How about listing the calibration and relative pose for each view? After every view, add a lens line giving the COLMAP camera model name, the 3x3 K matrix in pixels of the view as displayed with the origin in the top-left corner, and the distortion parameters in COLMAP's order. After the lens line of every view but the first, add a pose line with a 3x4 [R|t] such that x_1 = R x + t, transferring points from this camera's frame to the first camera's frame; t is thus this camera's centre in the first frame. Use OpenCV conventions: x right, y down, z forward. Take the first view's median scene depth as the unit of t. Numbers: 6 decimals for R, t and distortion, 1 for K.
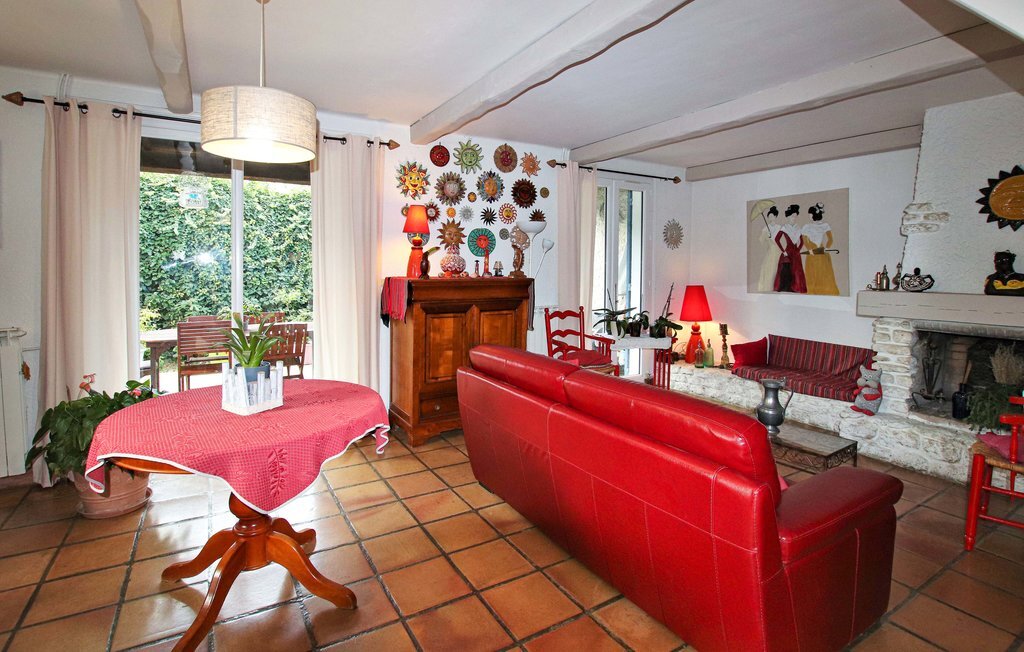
lens RADIAL K [[507.7, 0, 512.0], [0, 507.7, 326.0], [0, 0, 1]] dist [0.000684, 0.000275]
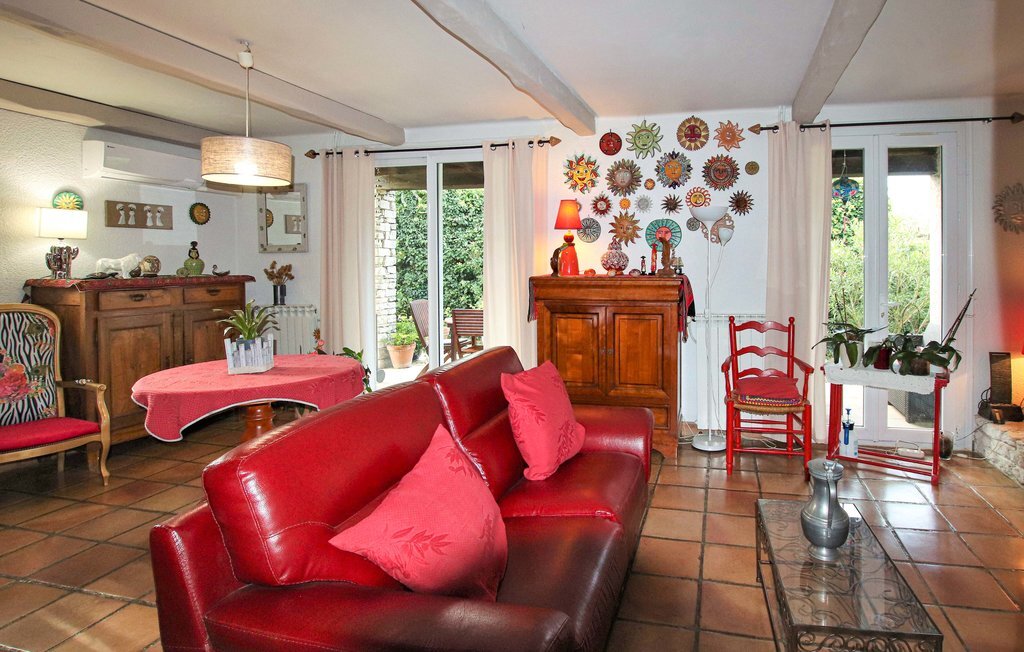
lens RADIAL K [[509.2, 0, 512.4], [0, 509.2, 311.9], [0, 0, 1]] dist [-0.002080, -0.000414]
pose [[0.736165, 0.060602, -0.674083, 0.355996], [-0.077155, 0.997005, 0.005373, -0.020884], [0.672390, 0.048053, 0.738636, 0.203829]]
